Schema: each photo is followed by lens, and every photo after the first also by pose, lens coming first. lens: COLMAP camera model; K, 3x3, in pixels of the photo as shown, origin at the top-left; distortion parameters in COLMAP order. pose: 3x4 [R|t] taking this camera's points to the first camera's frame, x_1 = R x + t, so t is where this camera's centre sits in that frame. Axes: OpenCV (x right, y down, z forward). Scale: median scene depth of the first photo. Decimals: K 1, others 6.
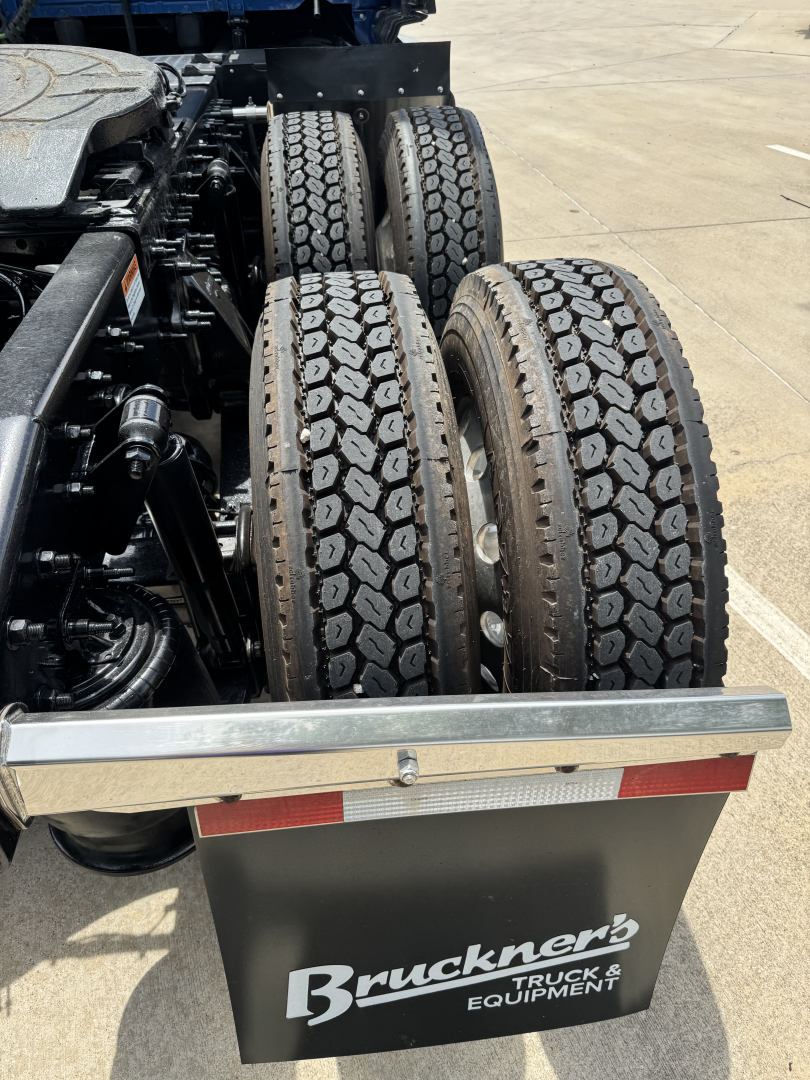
lens RADIAL K [[763.8, 0, 395.2], [0, 763.8, 537.5], [0, 0, 1]] dist [-0.001077, -0.002674]
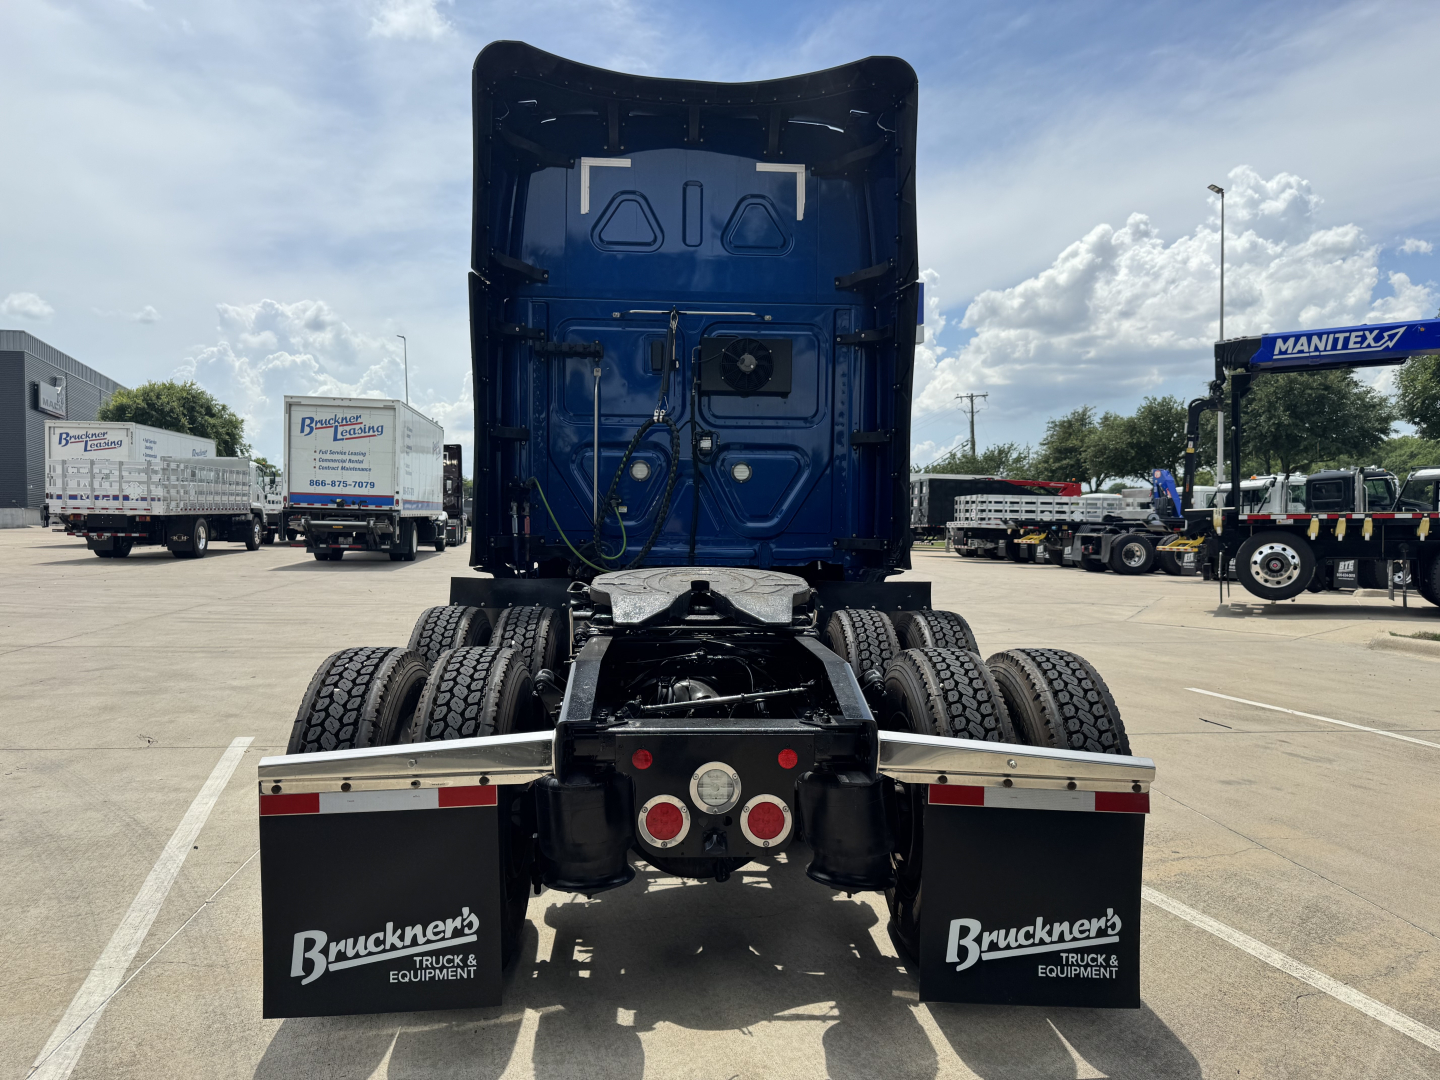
lens RADIAL K [[1018.3, 0, 724.4], [0, 1018.3, 535.0], [0, 0, 1]] dist [-0.001077, -0.002674]
pose [[0.998392, 0.030399, -0.047843, -0.202422], [-0.053314, 0.790271, -0.610434, 0.454765], [0.019253, 0.612003, 0.790621, -0.569694]]
